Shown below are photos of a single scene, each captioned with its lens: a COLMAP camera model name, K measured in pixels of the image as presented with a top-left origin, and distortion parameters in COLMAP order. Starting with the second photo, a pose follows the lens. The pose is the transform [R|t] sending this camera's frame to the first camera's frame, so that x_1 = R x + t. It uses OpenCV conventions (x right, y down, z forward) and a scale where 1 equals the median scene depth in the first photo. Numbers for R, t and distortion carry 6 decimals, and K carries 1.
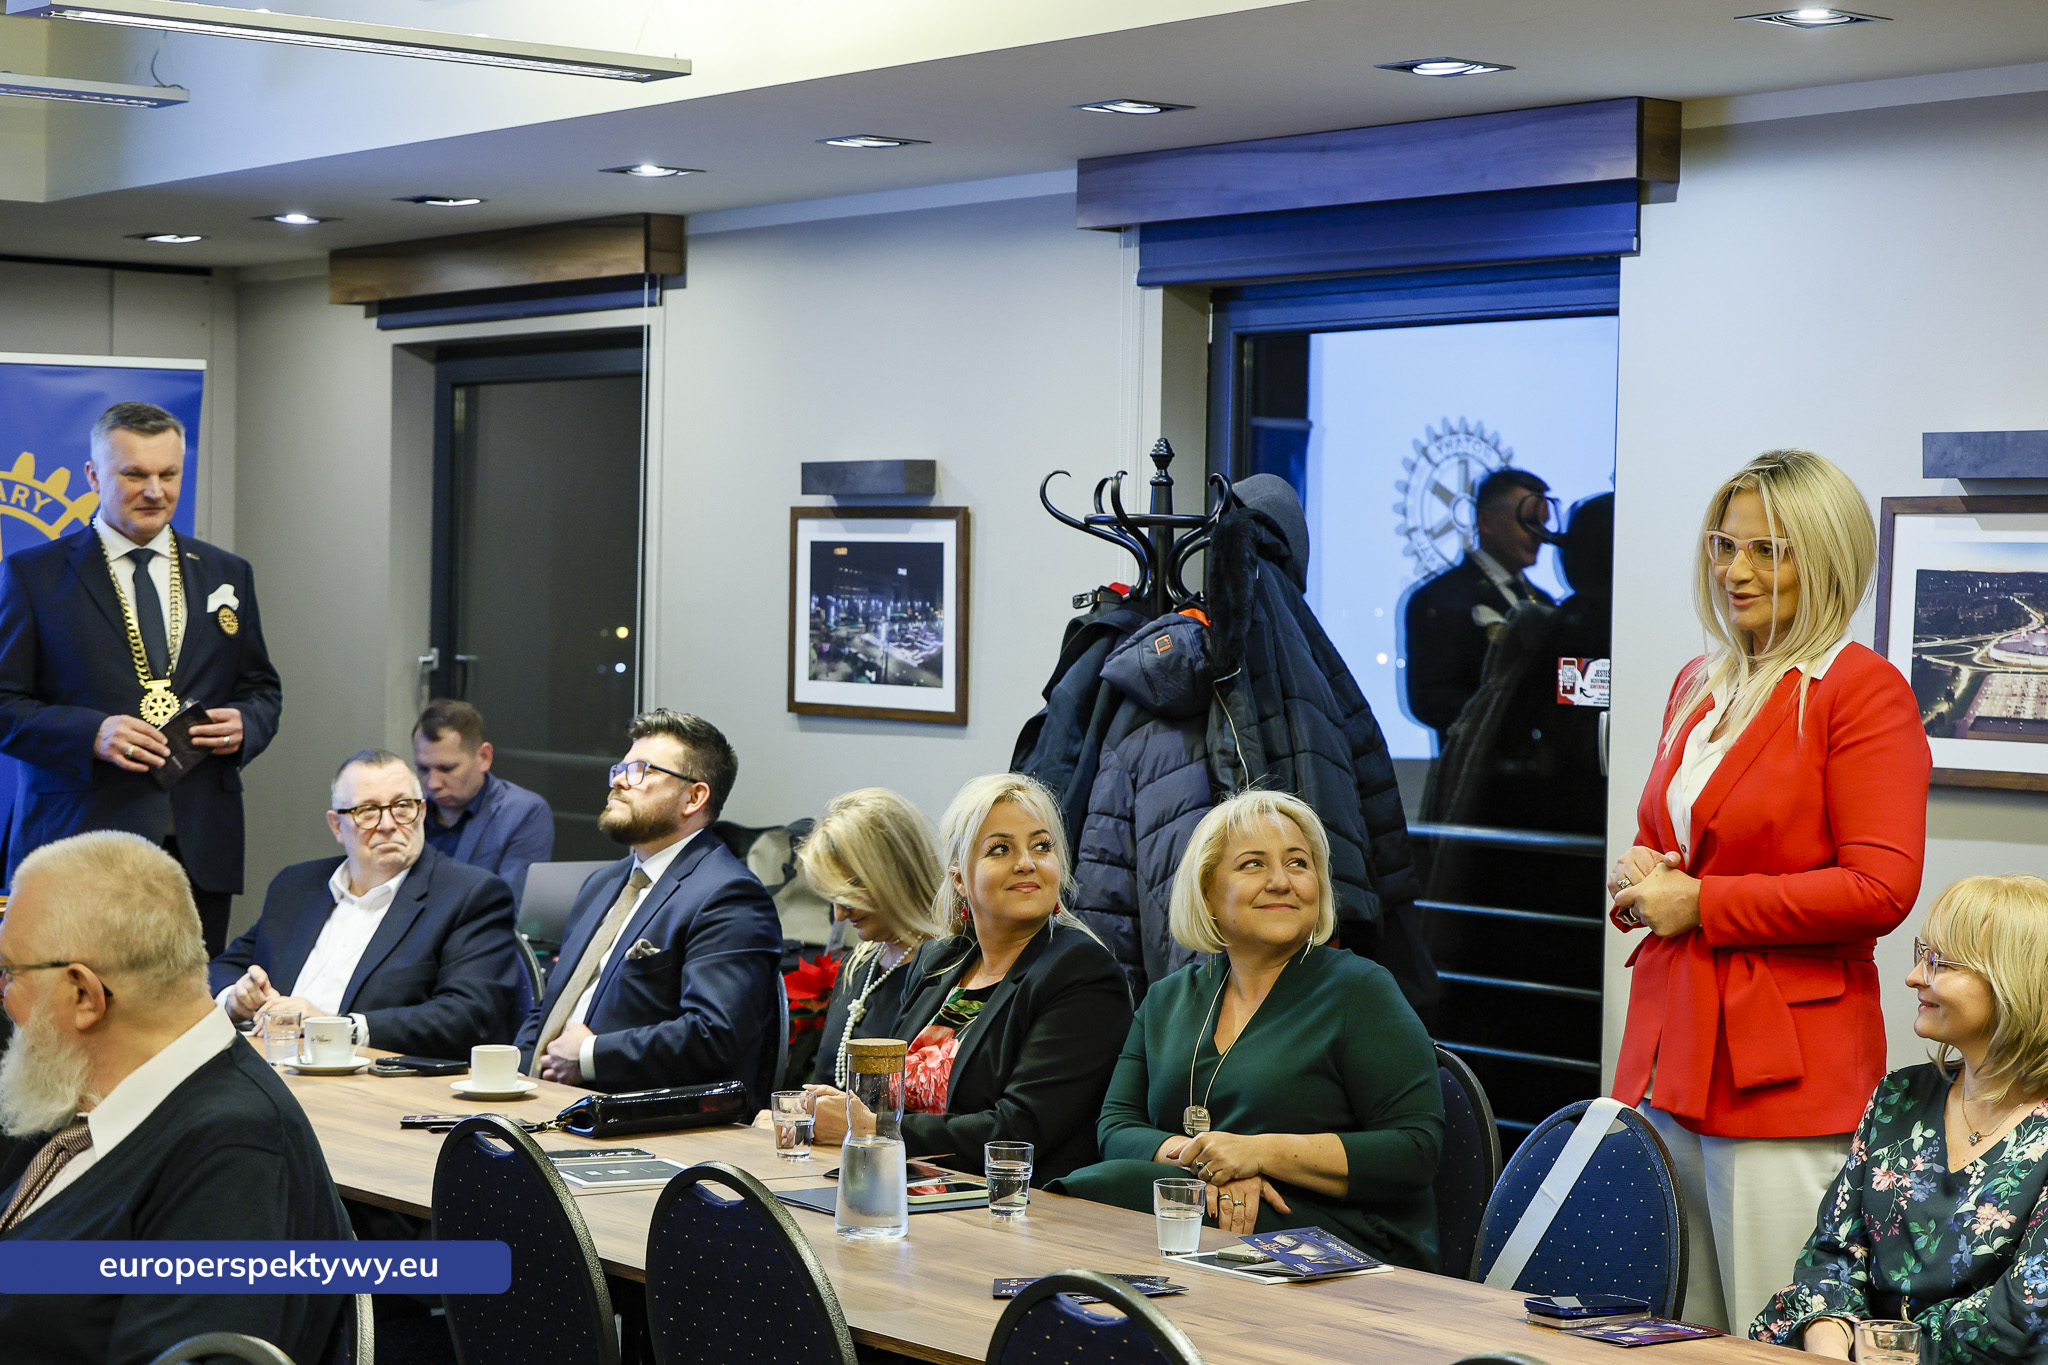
lens RADIAL K [[4192.6, 0, 1024.0], [0, 4192.6, 682.5], [0, 0, 1]] dist [0.088288, -0.272745]
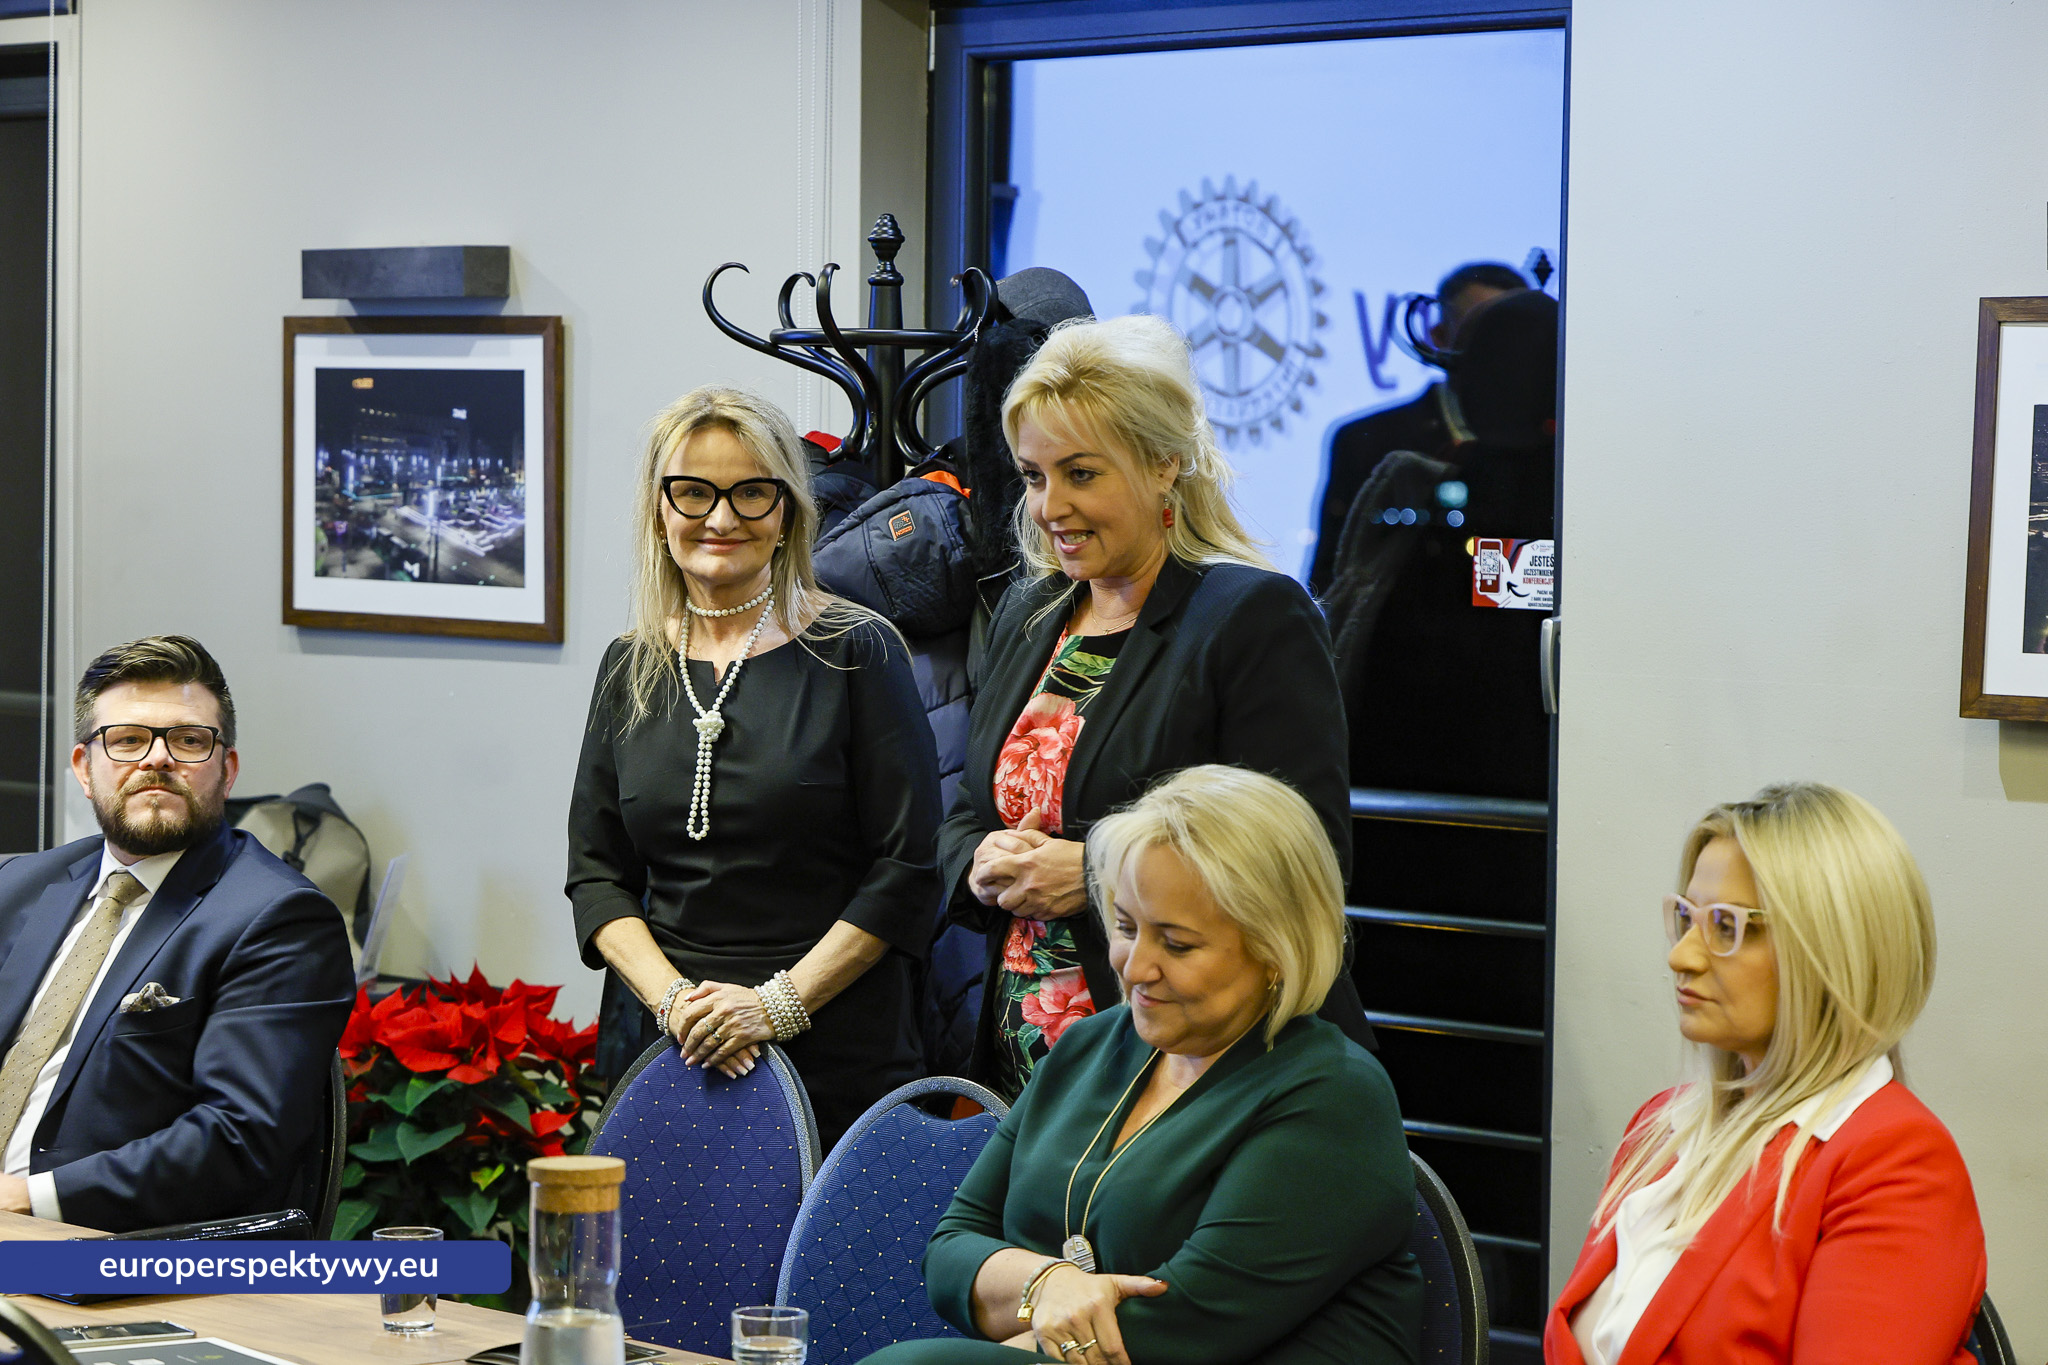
lens RADIAL K [[5891.7, 0, 1024.0], [0, 5891.7, 682.5], [0, 0, 1]] dist [0.073942, 0.683856]
pose [[0.995355, -0.012376, 0.095473, -0.035618], [0.010178, 0.999673, 0.023473, -0.005685], [-0.095733, -0.022393, 0.995155, 0.065488]]
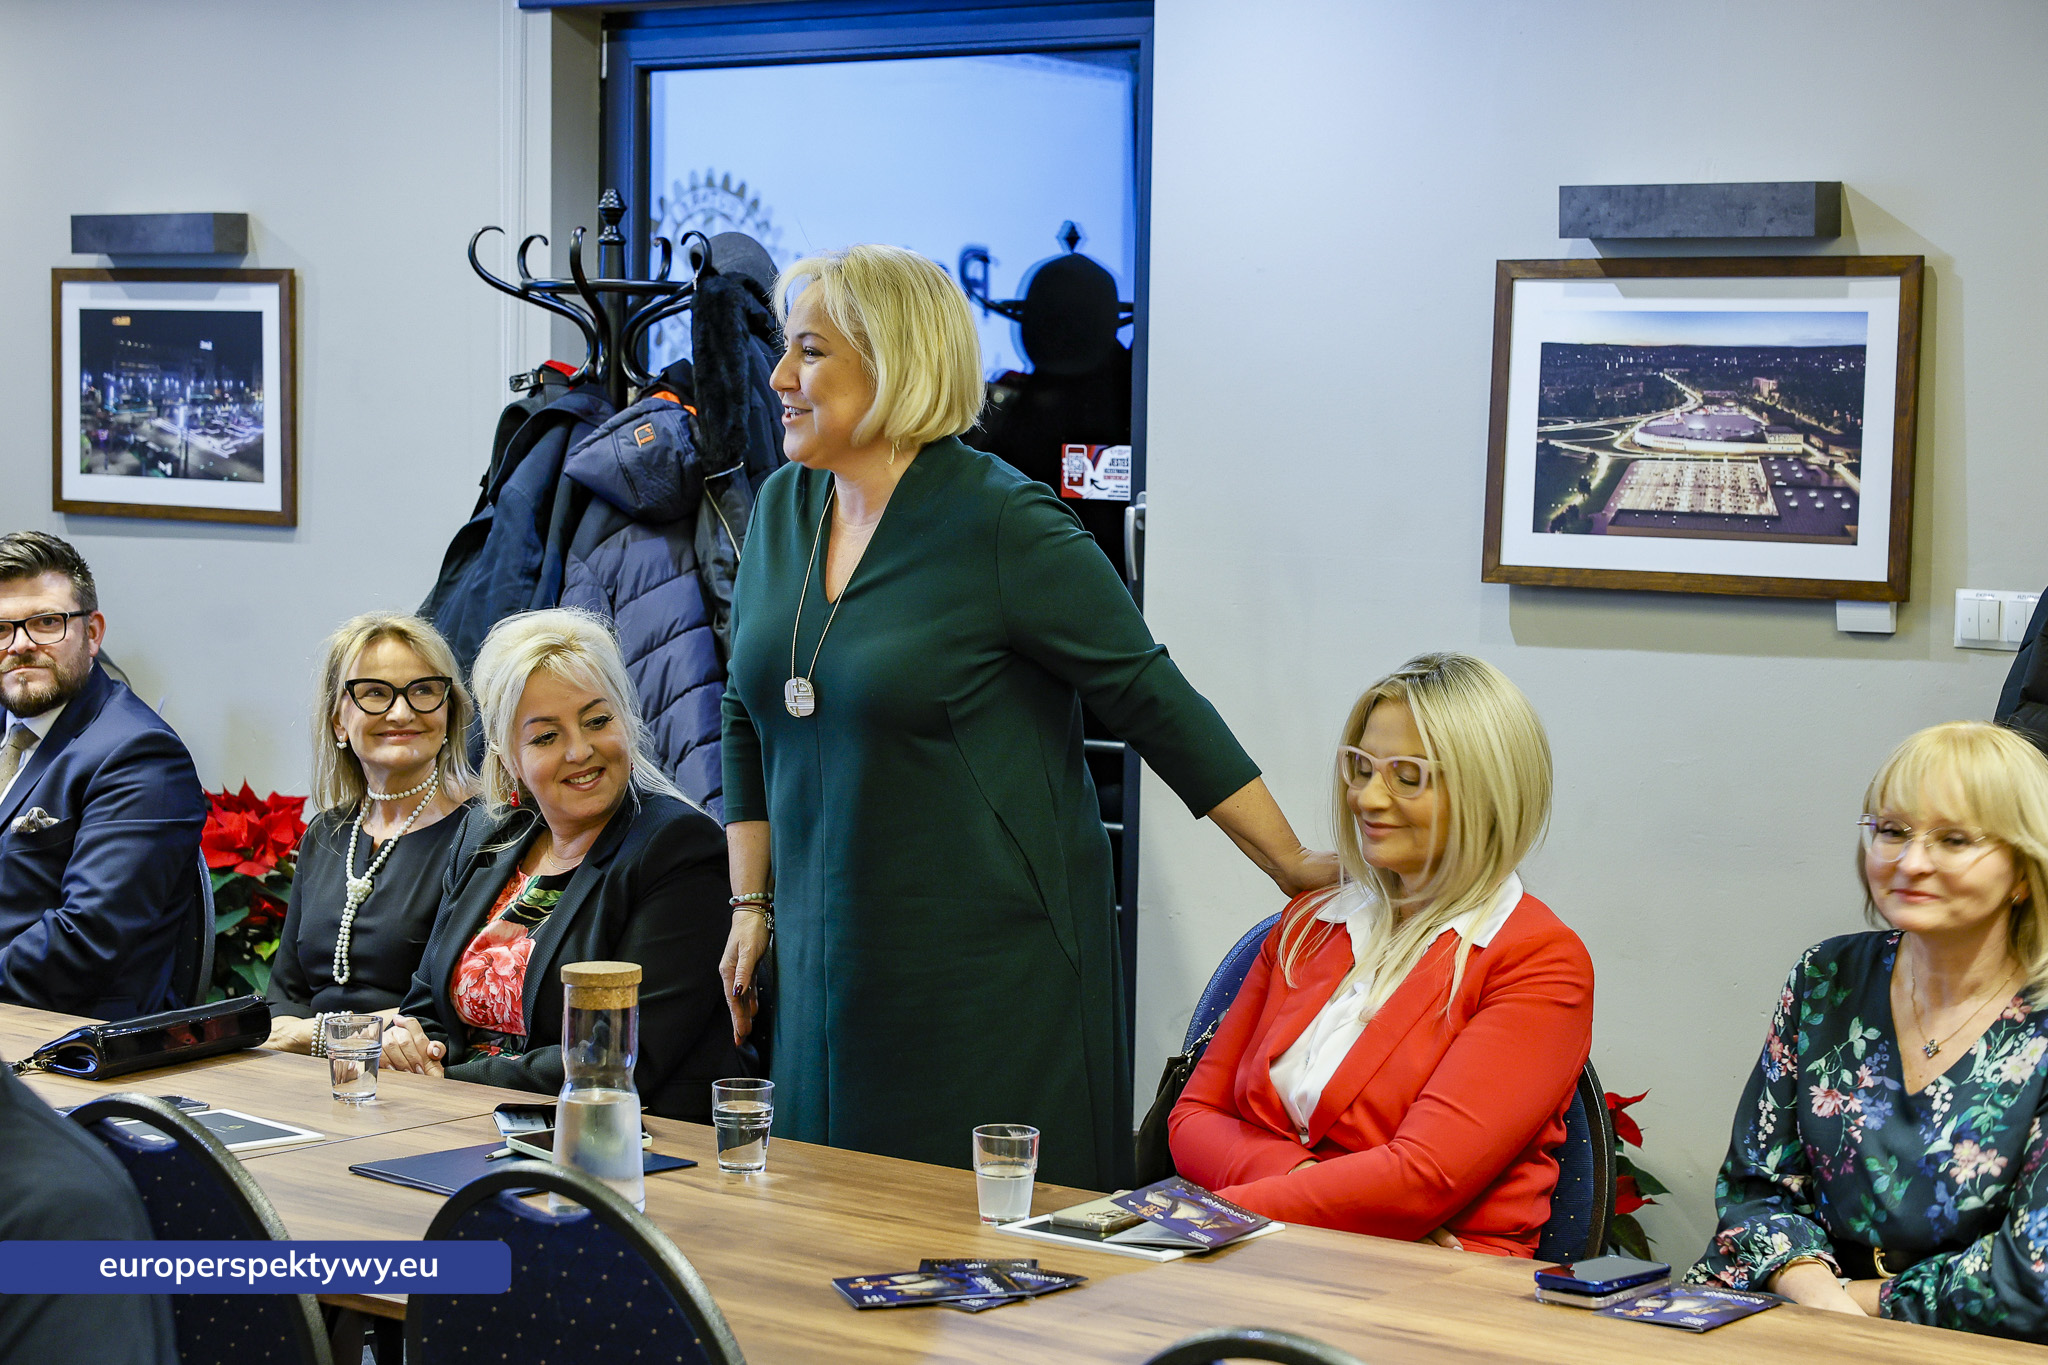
lens RADIAL K [[4192.6, 0, 1024.0], [0, 4192.6, 682.5], [0, 0, 1]] dist [0.088288, -0.272745]
pose [[0.966245, -0.025903, 0.256320, -0.106521], [0.011181, 0.998211, 0.058728, -0.007800], [-0.257382, -0.053879, 0.964806, 0.159513]]
